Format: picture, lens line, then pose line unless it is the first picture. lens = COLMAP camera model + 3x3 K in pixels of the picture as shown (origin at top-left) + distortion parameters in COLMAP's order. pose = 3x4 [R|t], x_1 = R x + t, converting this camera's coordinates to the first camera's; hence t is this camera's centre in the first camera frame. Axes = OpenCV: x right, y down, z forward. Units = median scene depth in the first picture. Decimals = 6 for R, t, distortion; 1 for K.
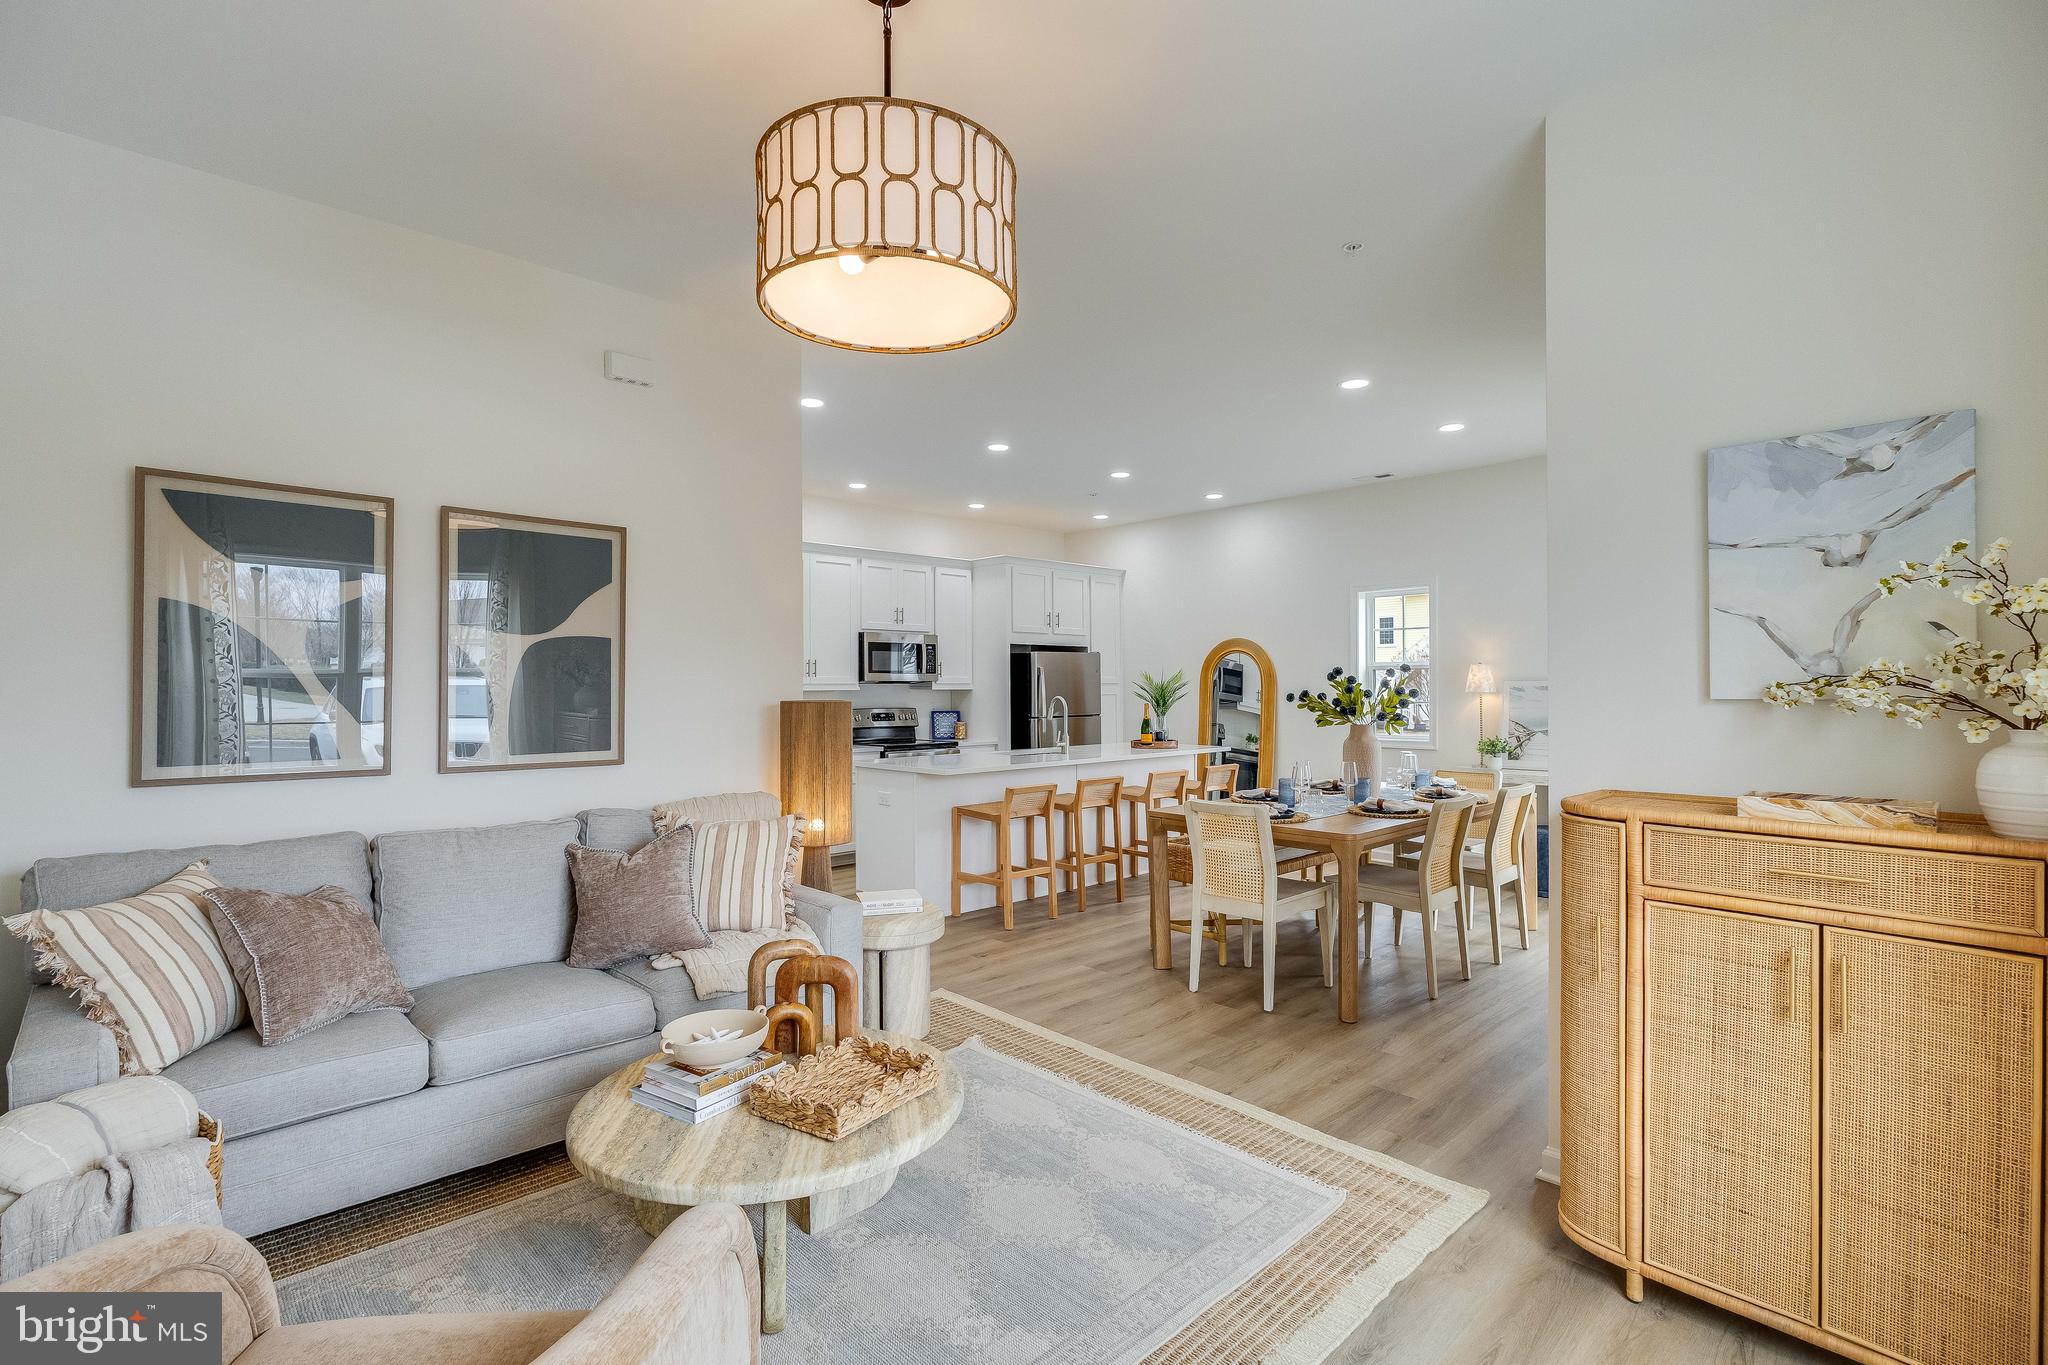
lens RADIAL K [[942.1, 0, 1024.0], [0, 942.1, 682.5], [0, 0, 1]] dist [-0.000575, 0.000341]
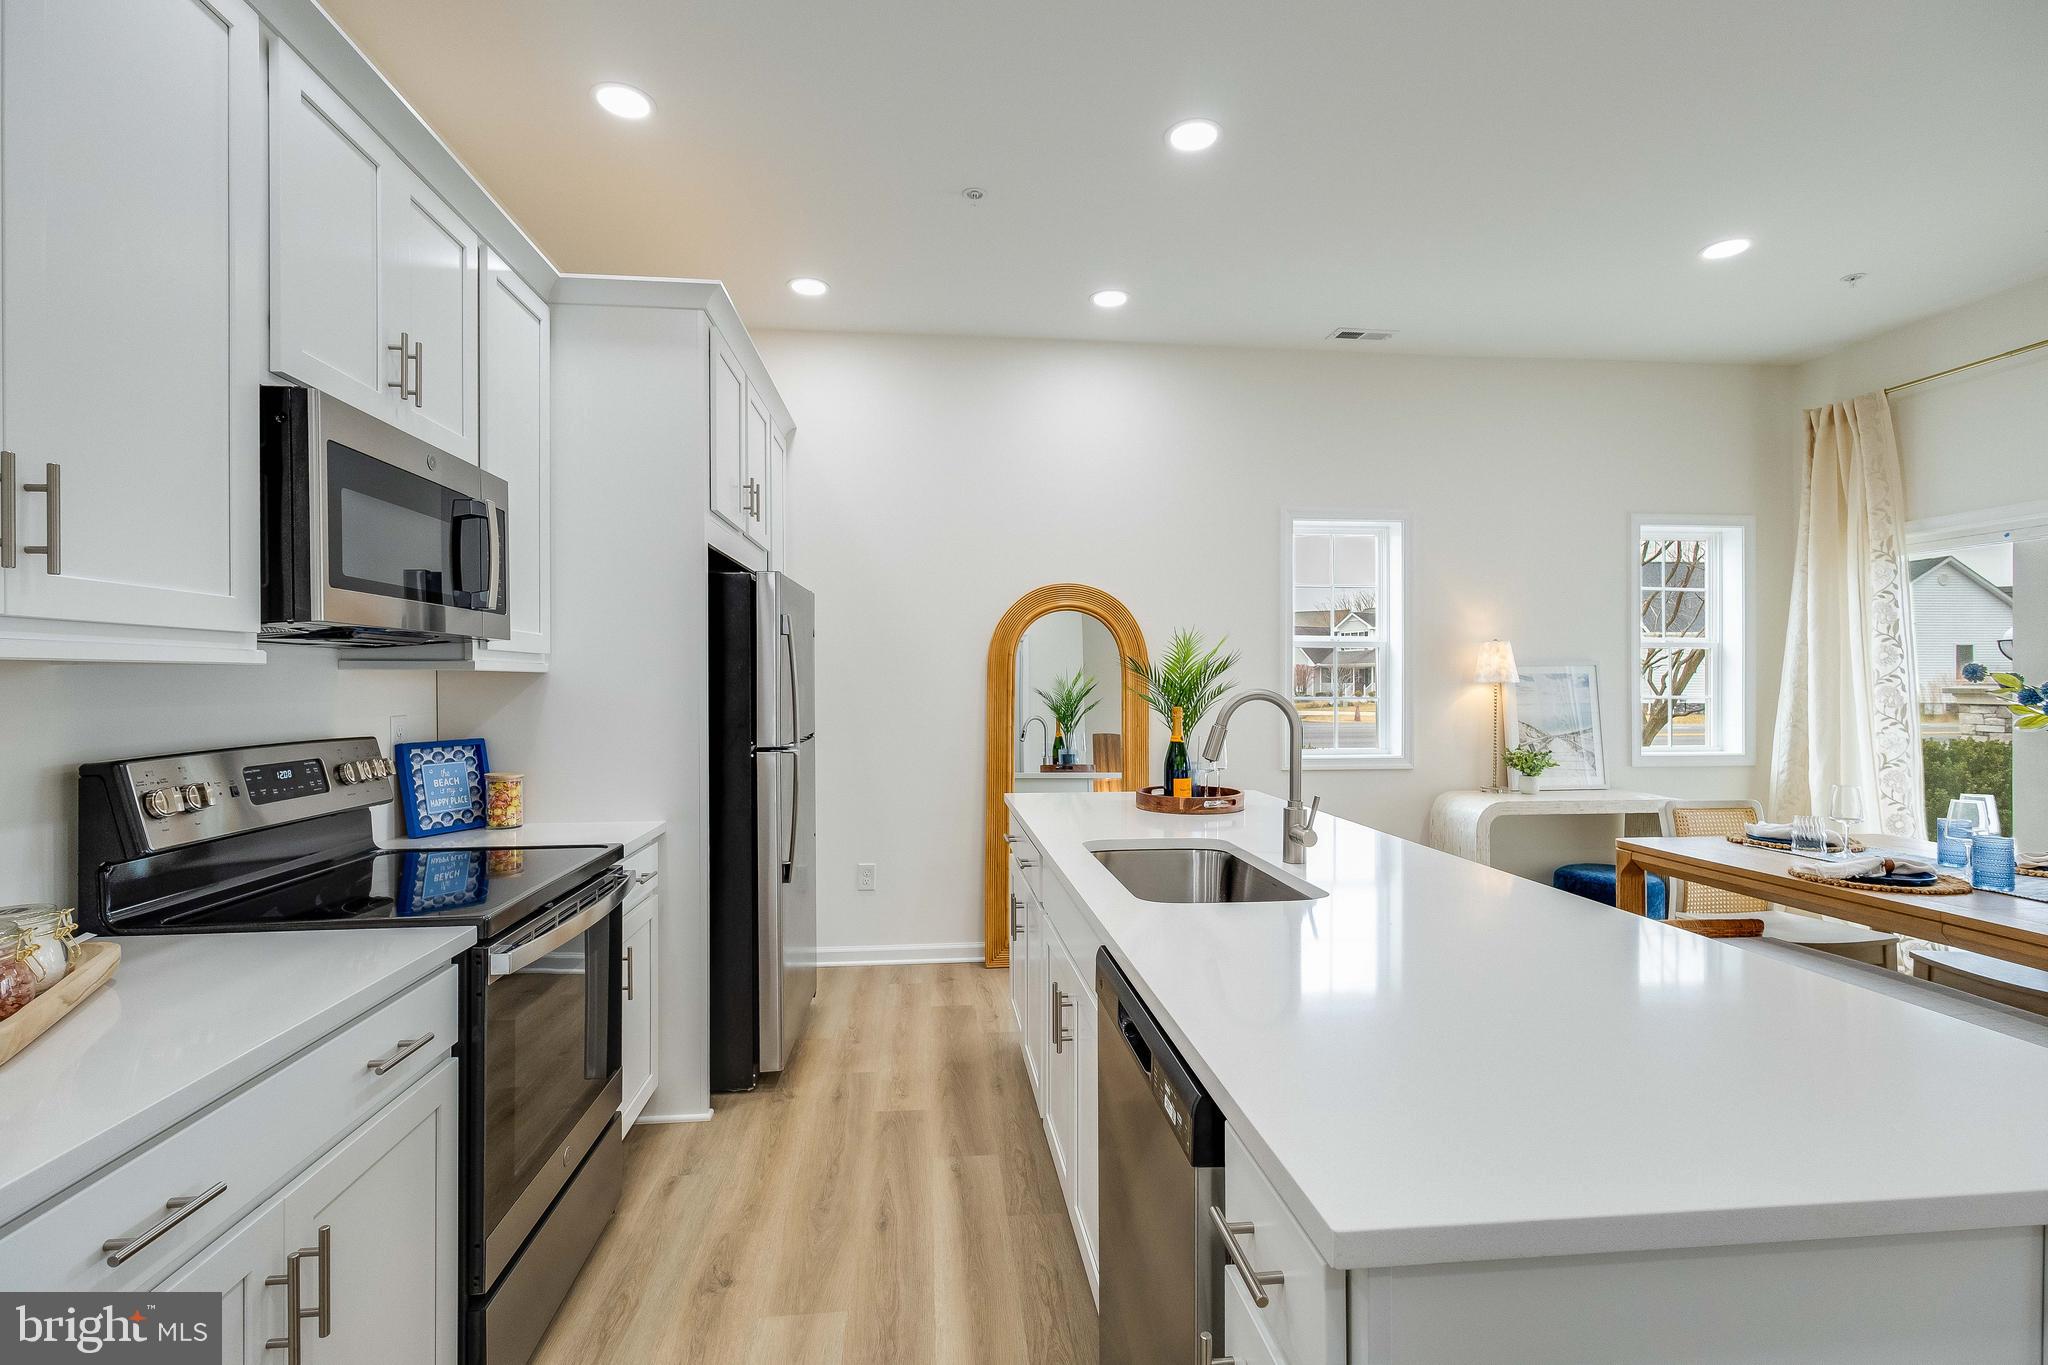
lens RADIAL K [[942.1, 0, 1024.0], [0, 942.1, 682.5], [0, 0, 1]] dist [-0.000575, 0.000341]
pose [[0.611428, -0.006020, 0.791277, -0.255519], [0.000624, 0.999974, 0.007126, 0.008263], [-0.791300, -0.003863, 0.611416, 0.792240]]
